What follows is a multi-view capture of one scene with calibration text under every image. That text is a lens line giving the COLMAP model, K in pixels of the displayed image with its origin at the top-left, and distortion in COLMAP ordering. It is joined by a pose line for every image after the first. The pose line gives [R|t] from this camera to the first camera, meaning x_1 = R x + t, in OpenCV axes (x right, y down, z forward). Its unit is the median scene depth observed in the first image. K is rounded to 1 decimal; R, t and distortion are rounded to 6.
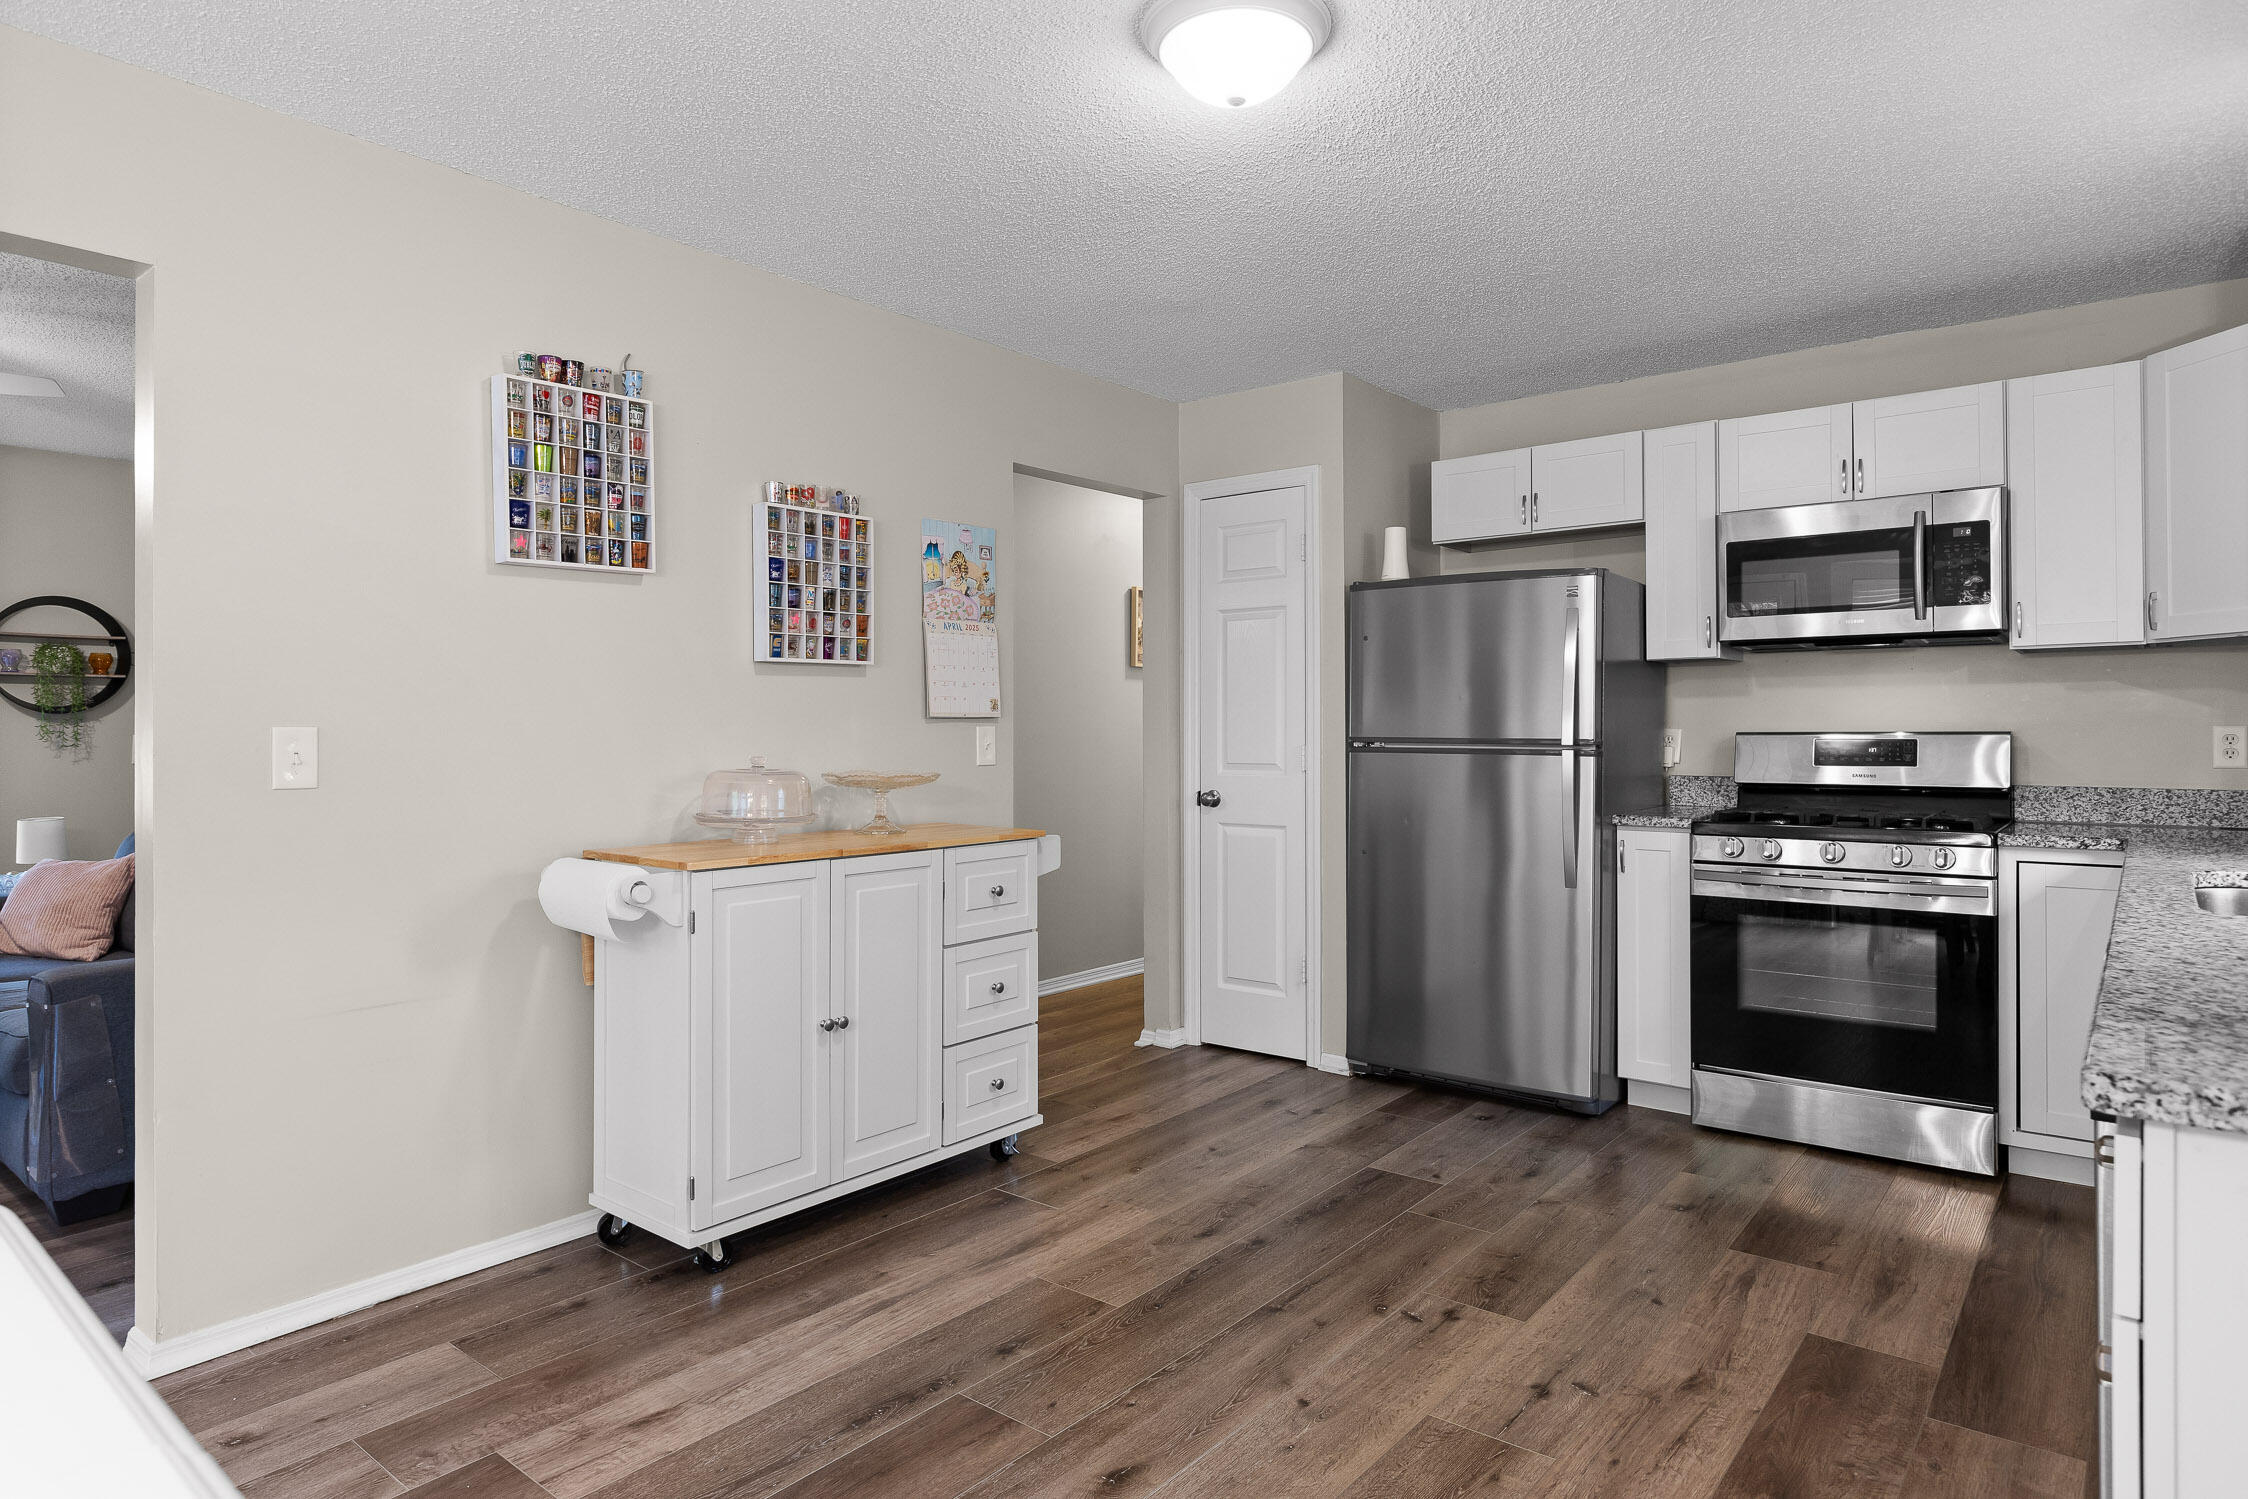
lens RADIAL K [[1274.7, 0, 1133.3], [0, 1274.7, 727.7], [0, 0, 1]] dist [-0.004978, -0.001186]
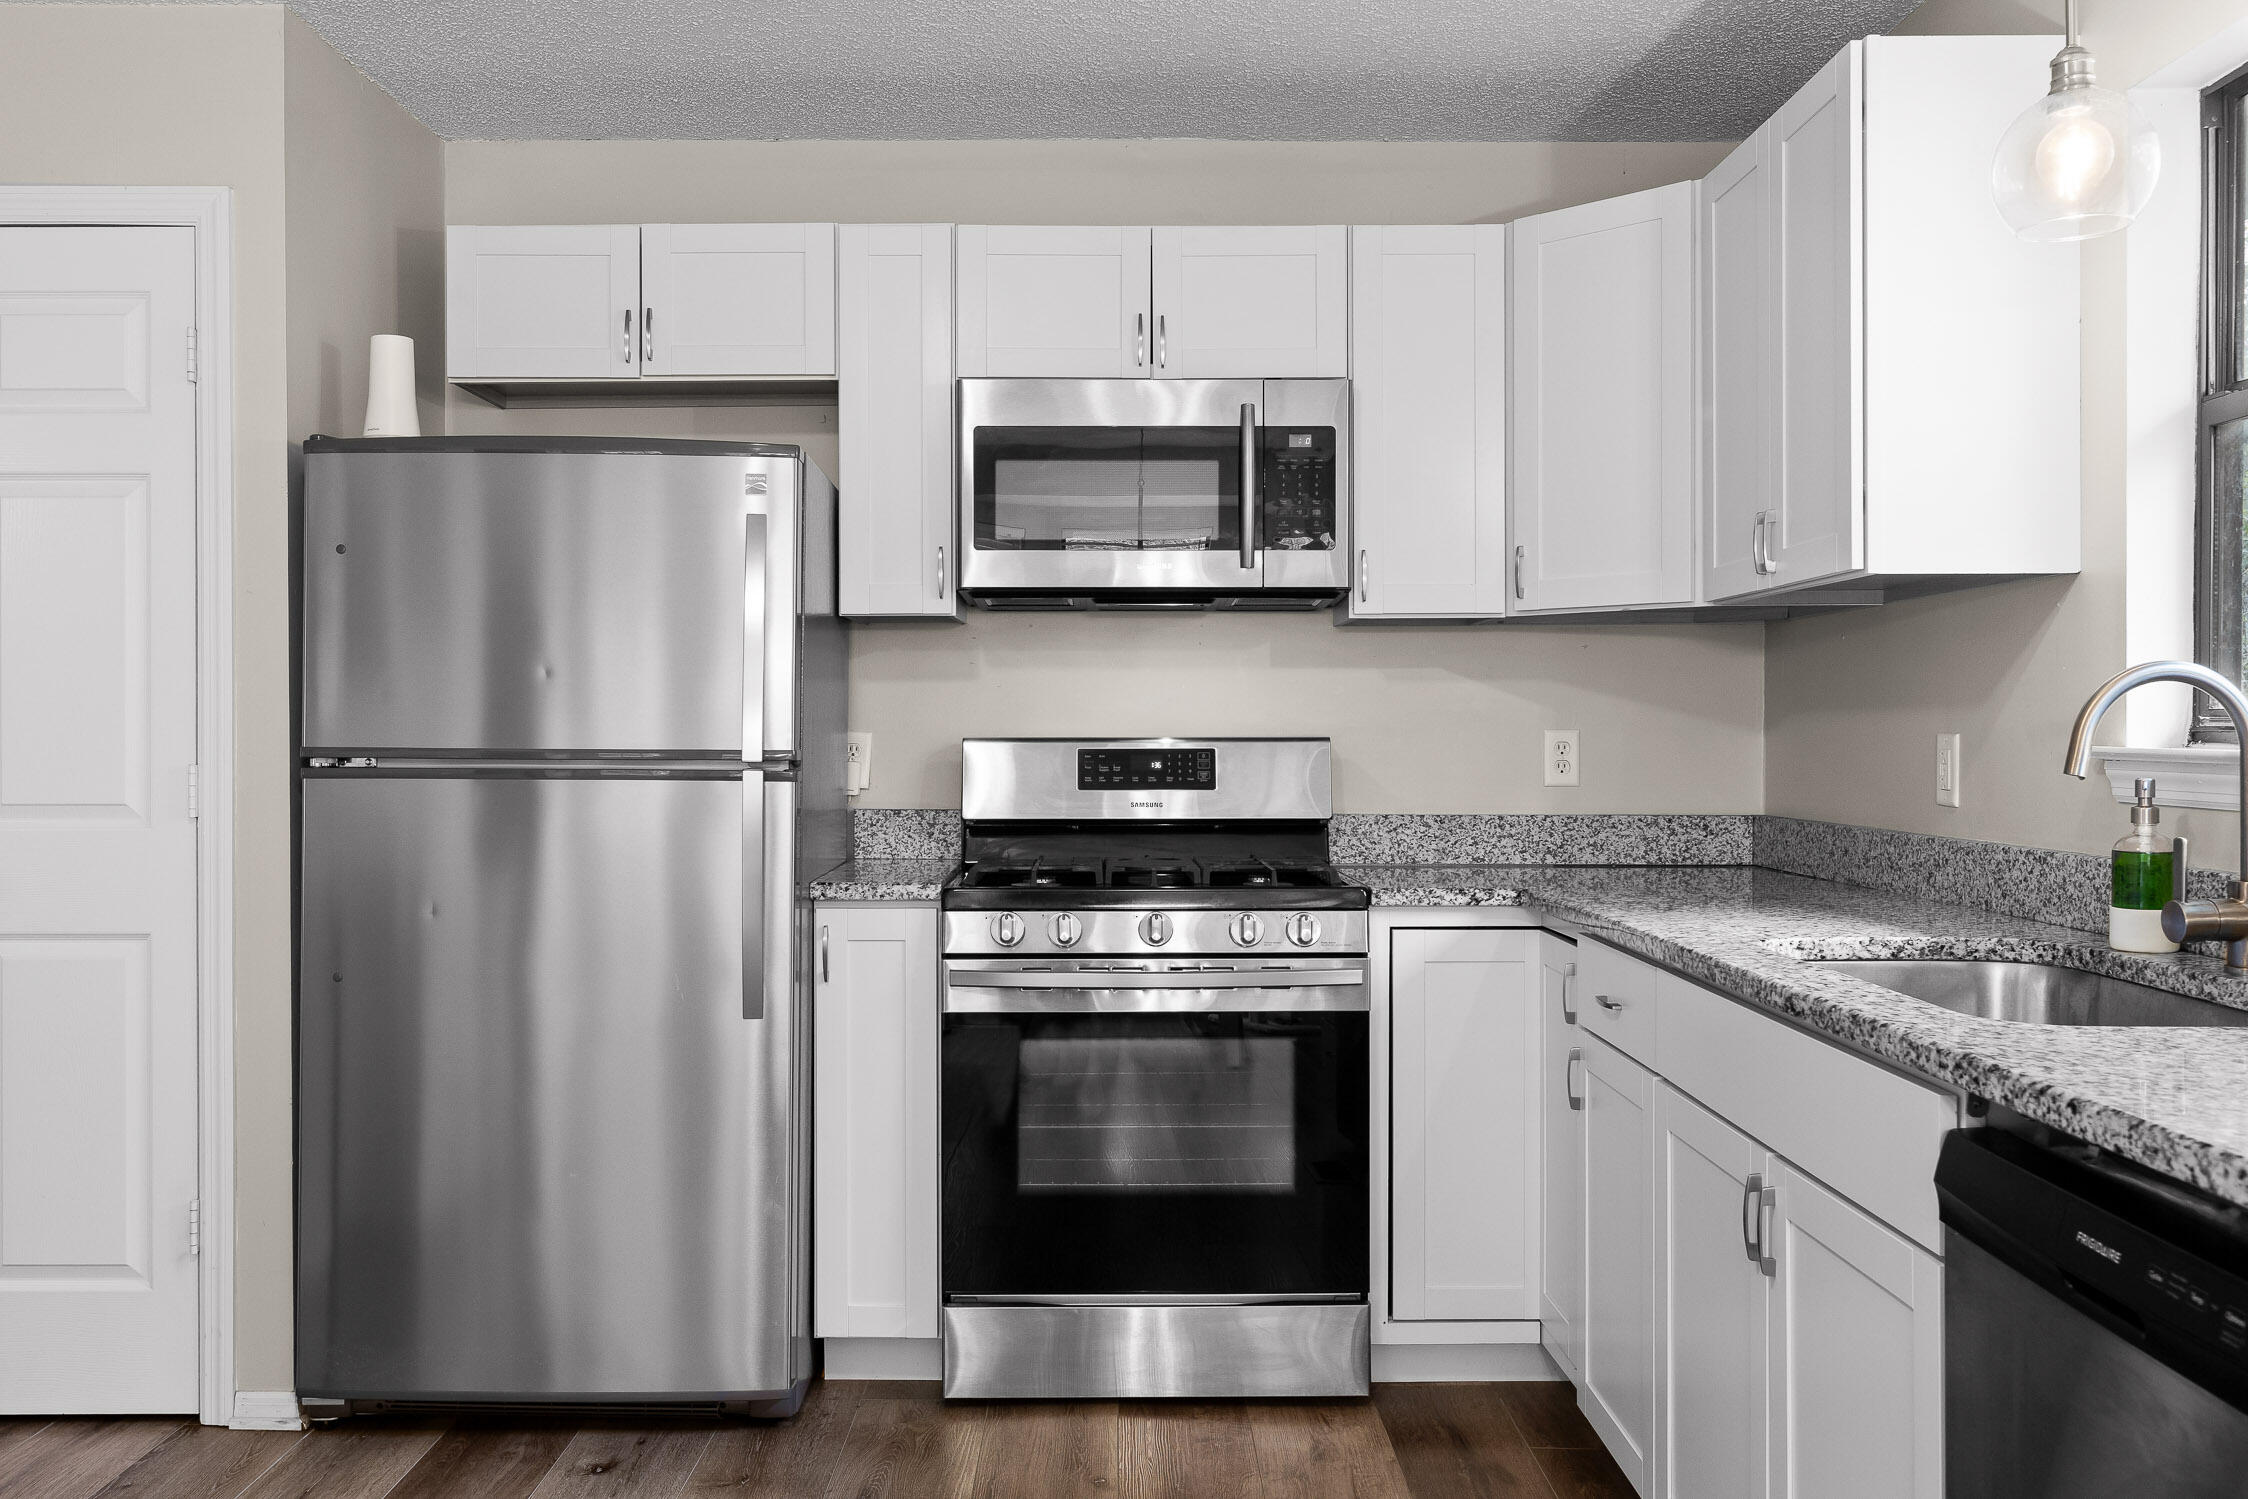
lens RADIAL K [[1893.9, 0, 1104.8], [0, 1893.9, 745.6], [0, 0, 1]] dist [-0.000283, -0.004601]
pose [[0.782352, -0.001897, 0.622833, -0.050724], [-0.003365, 0.999968, 0.007272, 0.000442], [-0.622827, -0.007785, 0.782321, 0.263113]]
